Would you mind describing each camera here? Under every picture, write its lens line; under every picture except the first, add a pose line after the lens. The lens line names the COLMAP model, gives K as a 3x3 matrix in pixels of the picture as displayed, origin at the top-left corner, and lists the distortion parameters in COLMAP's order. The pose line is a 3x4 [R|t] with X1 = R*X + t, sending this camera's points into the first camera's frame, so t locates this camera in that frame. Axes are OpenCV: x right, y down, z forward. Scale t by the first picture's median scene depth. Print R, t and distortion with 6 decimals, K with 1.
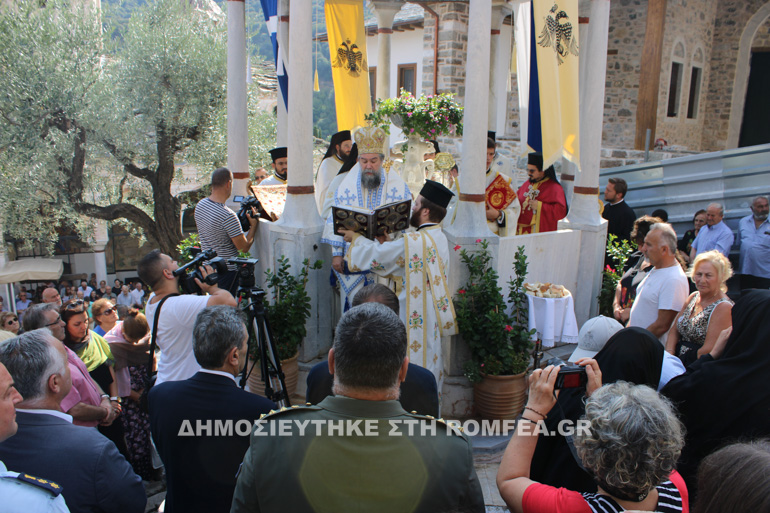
lens RADIAL K [[635.5, 0, 387.7], [0, 635.5, 257.9], [0, 0, 1]] dist [-0.176685, 0.167750]
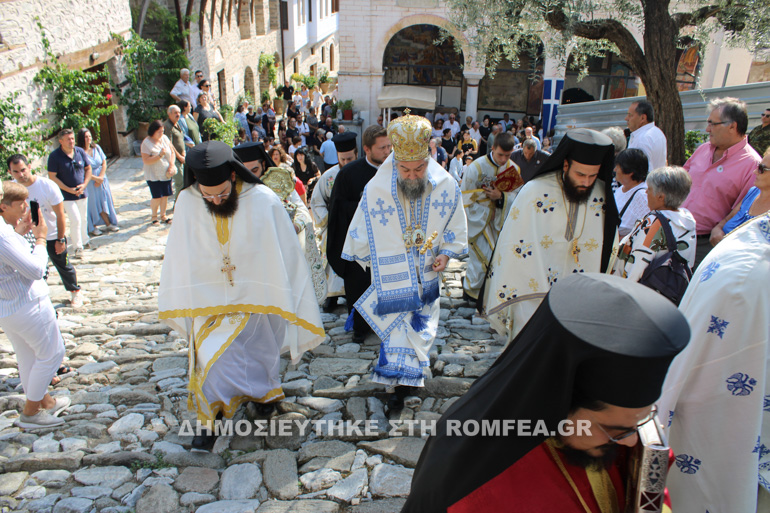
lens RADIAL K [[638.4, 0, 385.0], [0, 638.4, 256.5], [0, 0, 1]] dist [-0.171857, 0.162622]
pose [[0.881598, 0.206777, -0.424298, -0.273297], [-0.106234, 0.962795, 0.248477, 0.034396], [0.459891, -0.173982, 0.870764, 0.138007]]
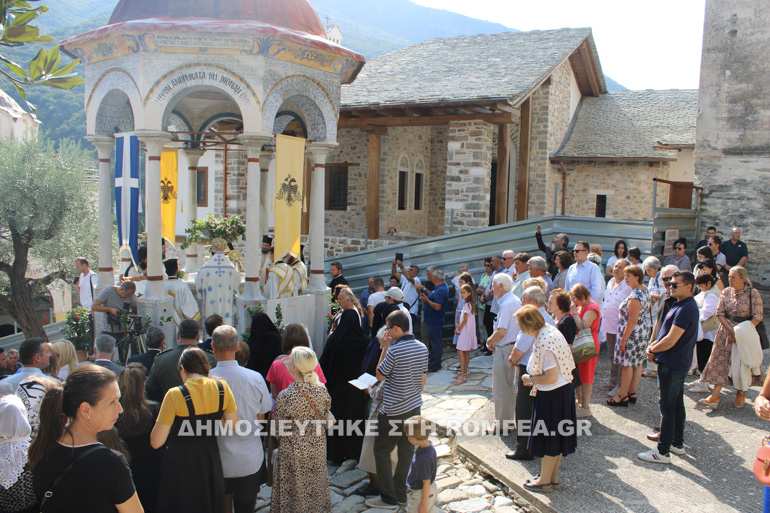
lens RADIAL K [[640.0, 0, 385.1], [0, 640.0, 259.5], [0, 0, 1]] dist [-0.172877, 0.167048]
pose [[0.946506, -0.030032, 0.321286, -0.048064], [0.066162, 0.992568, -0.102134, 0.032359], [-0.315831, 0.117927, 0.941458, -0.450728]]
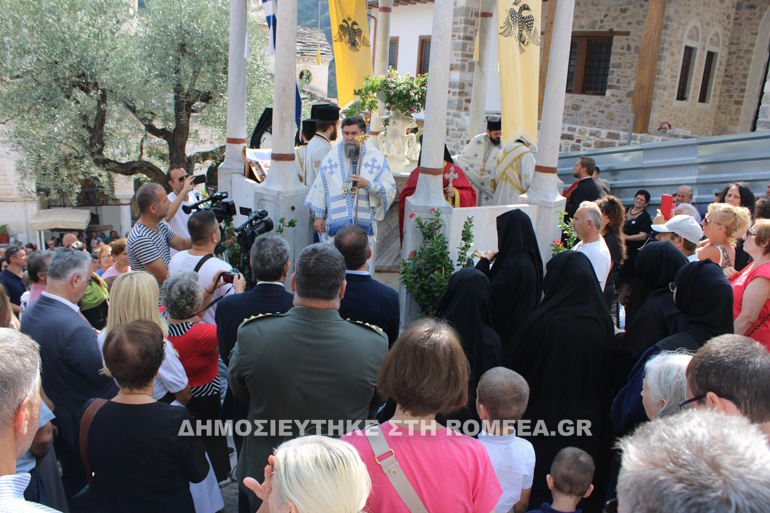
lens RADIAL K [[638.4, 0, 385.0], [0, 638.4, 256.5], [0, 0, 1]] dist [-0.171857, 0.162622]
pose [[0.997194, 0.055750, -0.049953, 0.058731], [-0.053242, 0.997319, 0.050195, 0.001891], [0.052617, -0.047395, 0.997489, -0.067570]]
